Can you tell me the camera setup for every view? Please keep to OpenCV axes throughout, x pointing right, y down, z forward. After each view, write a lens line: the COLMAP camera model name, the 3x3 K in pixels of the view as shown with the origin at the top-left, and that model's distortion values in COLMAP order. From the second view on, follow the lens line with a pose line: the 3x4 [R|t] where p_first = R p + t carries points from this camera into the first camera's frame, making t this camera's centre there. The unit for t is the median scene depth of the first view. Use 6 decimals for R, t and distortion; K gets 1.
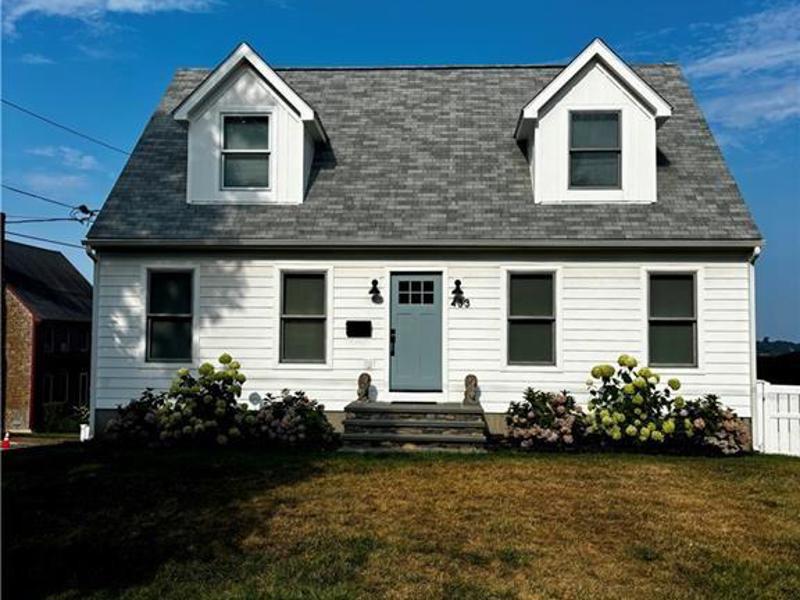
lens RADIAL K [[805.8, 0, 401.4], [0, 805.8, 301.1], [0, 0, 1]] dist [0.016206, 0.000000]
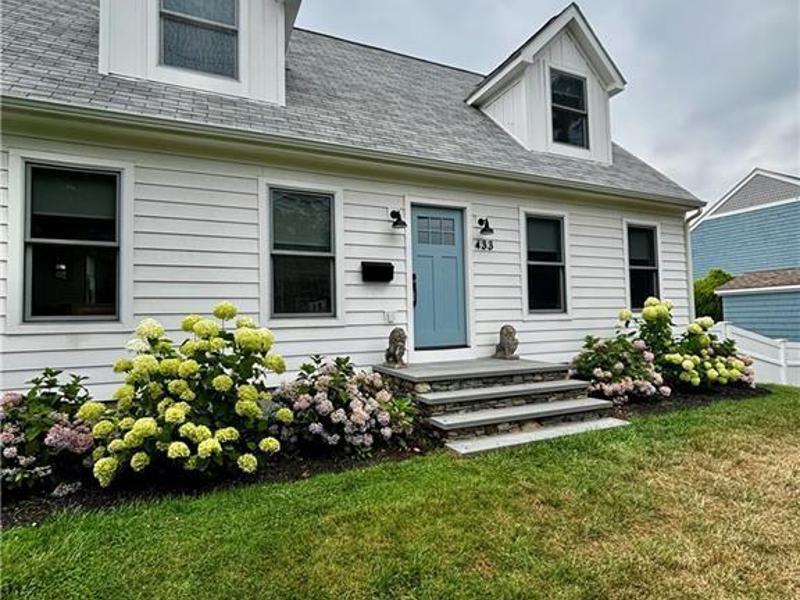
lens RADIAL K [[431.4, 0, 396.2], [0, 431.4, 299.4], [0, 0, 1]] dist [0.004729, -0.012373]
pose [[0.888656, -0.007167, 0.458519, -0.229502], [0.007432, 0.999972, 0.001226, 0.060557], [-0.458515, 0.002318, 0.888684, 0.627049]]
